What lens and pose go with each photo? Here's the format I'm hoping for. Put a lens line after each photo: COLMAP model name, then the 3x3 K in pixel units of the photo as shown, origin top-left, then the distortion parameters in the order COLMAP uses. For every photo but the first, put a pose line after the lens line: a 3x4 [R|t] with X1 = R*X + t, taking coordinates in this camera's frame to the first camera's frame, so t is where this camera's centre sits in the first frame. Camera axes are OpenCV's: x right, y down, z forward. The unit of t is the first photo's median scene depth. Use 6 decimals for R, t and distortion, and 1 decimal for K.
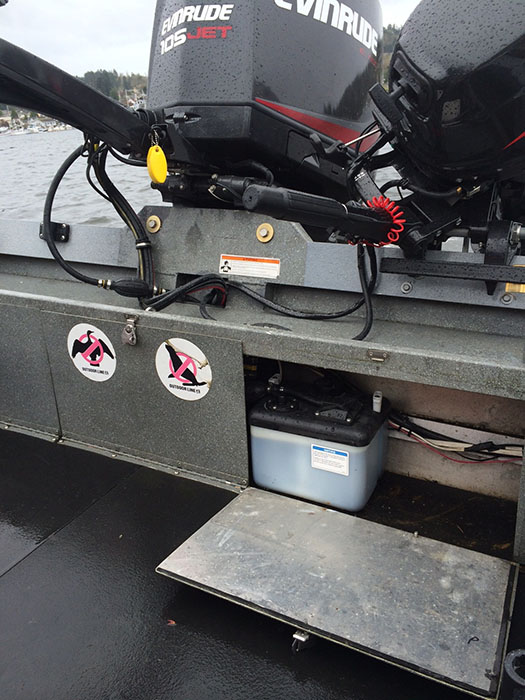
lens RADIAL K [[611.2, 0, 262.6], [0, 611.2, 313.9], [0, 0, 1]] dist [0.037478, -0.011218]
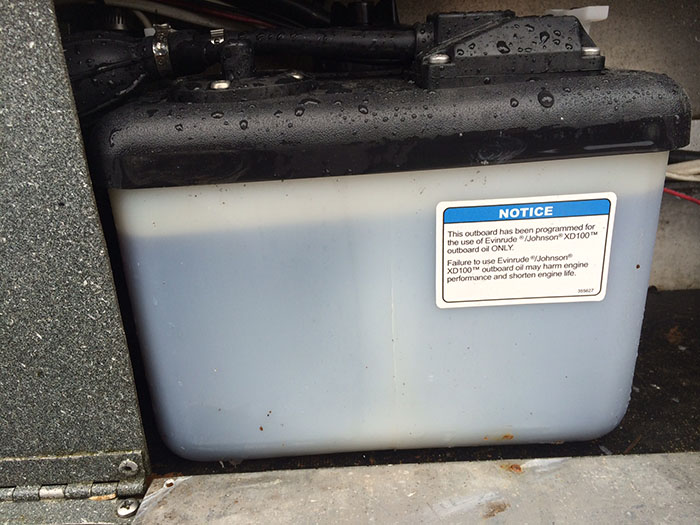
lens RADIAL K [[611.2, 0, 350.0], [0, 611.2, 262.5], [0, 0, 1]] dist [0.037478, -0.011218]
pose [[0.882525, -0.186565, 0.431674, -0.039734], [0.167751, 0.982442, 0.081647, 0.184036], [-0.439328, 0.000358, 0.898327, 0.714687]]
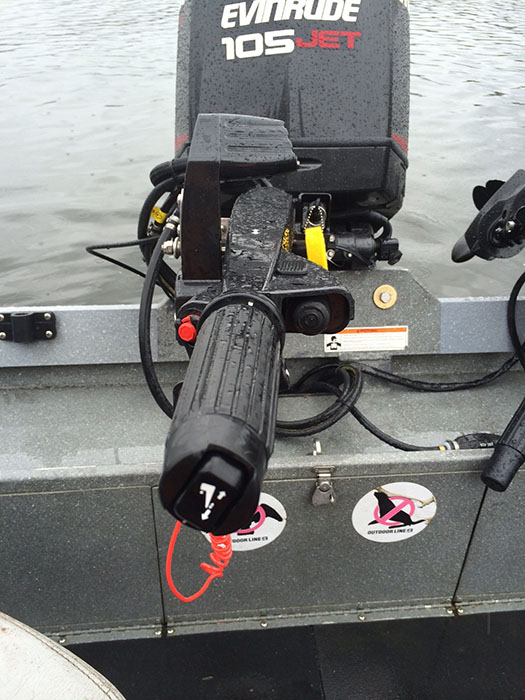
lens RADIAL K [[611.2, 0, 262.6], [0, 611.2, 313.9], [0, 0, 1]] dist [0.037478, -0.011218]
pose [[0.844825, -0.217601, 0.488794, -0.556439], [0.120615, 0.967502, 0.222243, -0.324540], [-0.521270, -0.128801, 0.843616, 0.422618]]
